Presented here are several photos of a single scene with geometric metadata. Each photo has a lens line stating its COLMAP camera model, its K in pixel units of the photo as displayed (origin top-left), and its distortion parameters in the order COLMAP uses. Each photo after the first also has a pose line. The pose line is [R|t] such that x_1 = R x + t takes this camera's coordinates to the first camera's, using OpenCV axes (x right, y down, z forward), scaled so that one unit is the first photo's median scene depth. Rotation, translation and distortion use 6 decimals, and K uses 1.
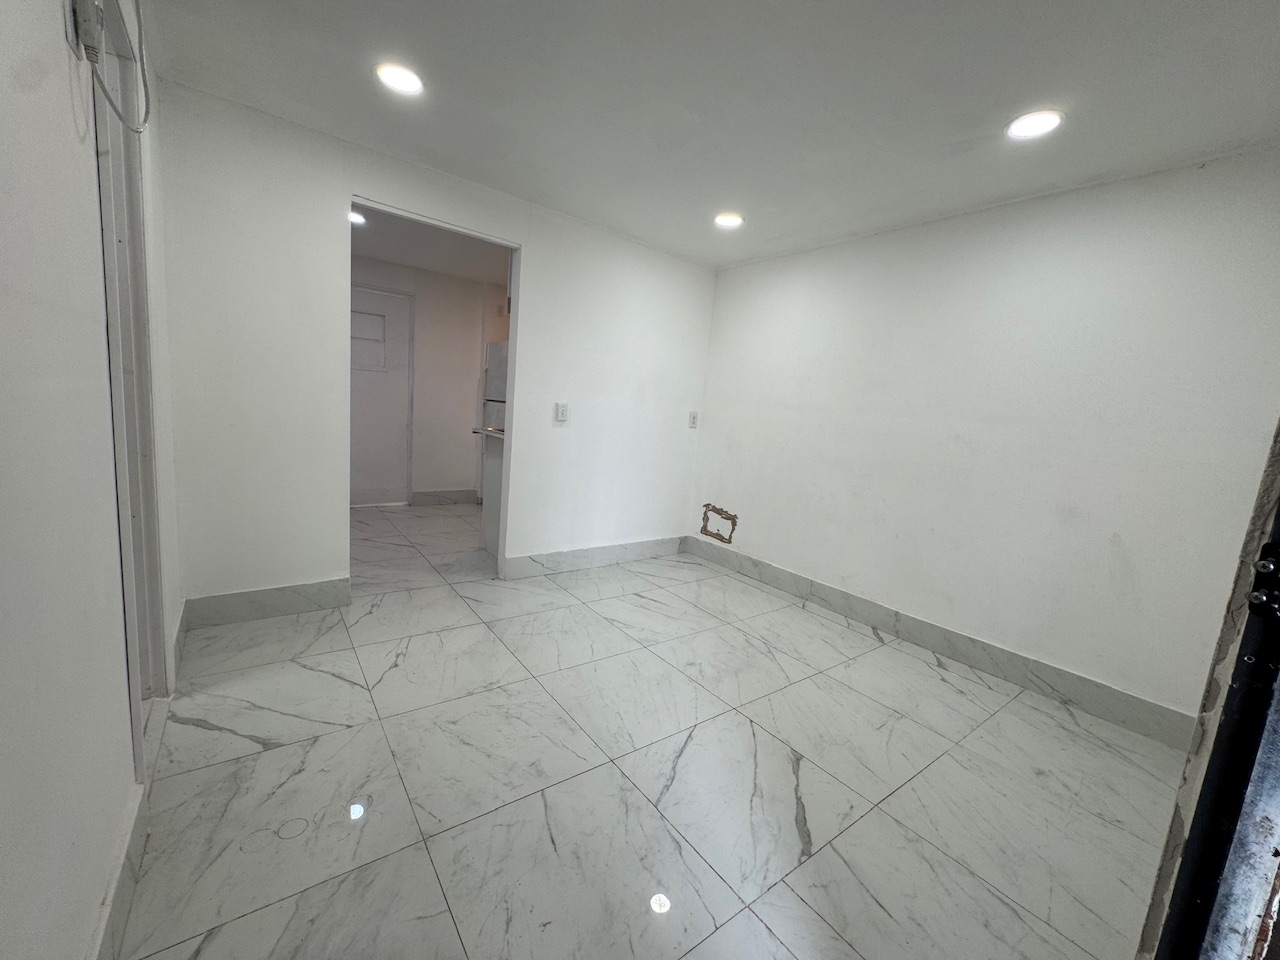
lens RADIAL K [[510.6, 0, 642.4], [0, 510.6, 481.3], [0, 0, 1]] dist [-0.006549, 0.000599]
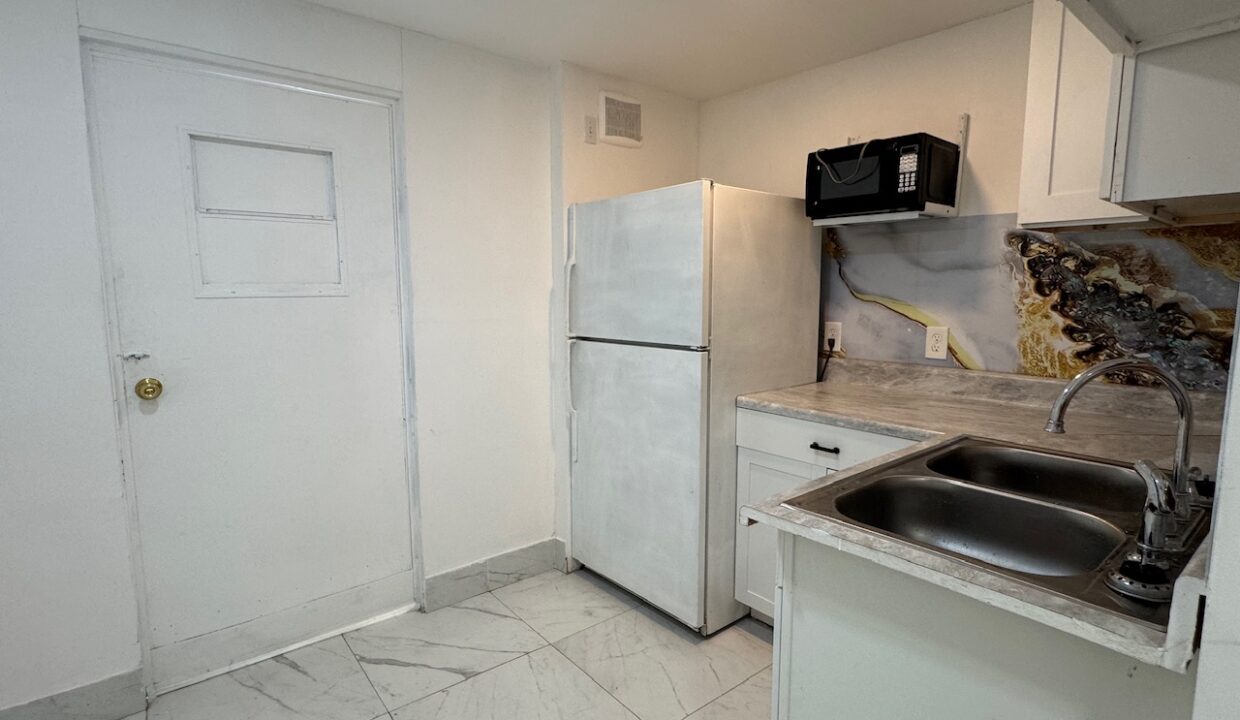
lens RADIAL K [[602.0, 0, 618.7], [0, 602.0, 362.0], [0, 0, 1]] dist [-0.000772, -0.000082]
pose [[0.995846, -0.088407, 0.021781, -0.292280], [0.088869, 0.995816, -0.021258, -0.128731], [-0.019811, 0.023105, 0.999537, 0.510468]]
